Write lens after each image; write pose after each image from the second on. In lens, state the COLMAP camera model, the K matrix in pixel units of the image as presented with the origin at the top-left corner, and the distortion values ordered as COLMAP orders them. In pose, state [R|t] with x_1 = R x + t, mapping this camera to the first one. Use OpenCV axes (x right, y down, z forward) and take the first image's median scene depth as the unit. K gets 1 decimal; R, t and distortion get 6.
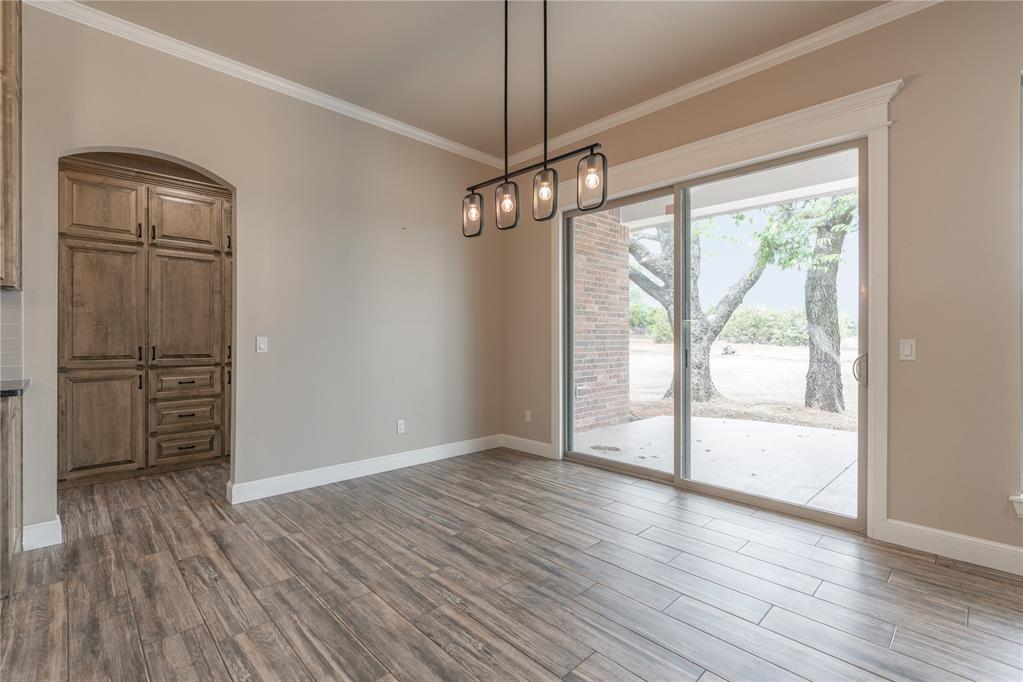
lens RADIAL K [[461.4, 0, 511.5], [0, 461.4, 341.0], [0, 0, 1]] dist [-0.001963, 0.000398]
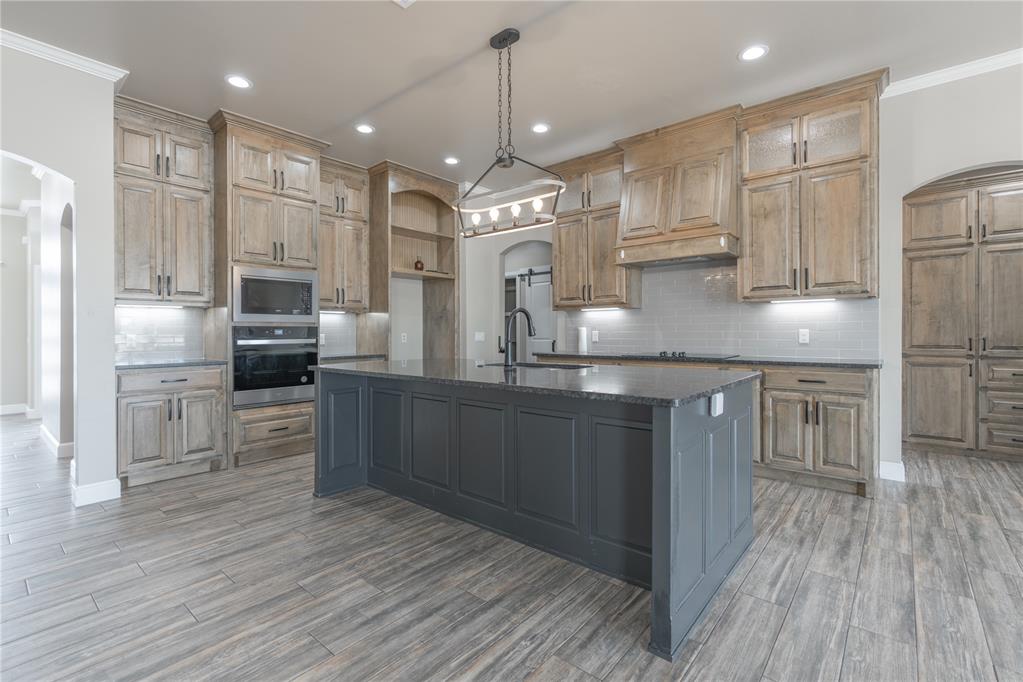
lens RADIAL K [[461.0, 0, 514.1], [0, 461.0, 336.6], [0, 0, 1]] dist [-0.001453, -0.000043]
pose [[0.103499, 0.003267, -0.994624, 0.179795], [0.002857, 0.999990, 0.003582, 0.002011], [0.994625, -0.003212, 0.103488, -0.202853]]
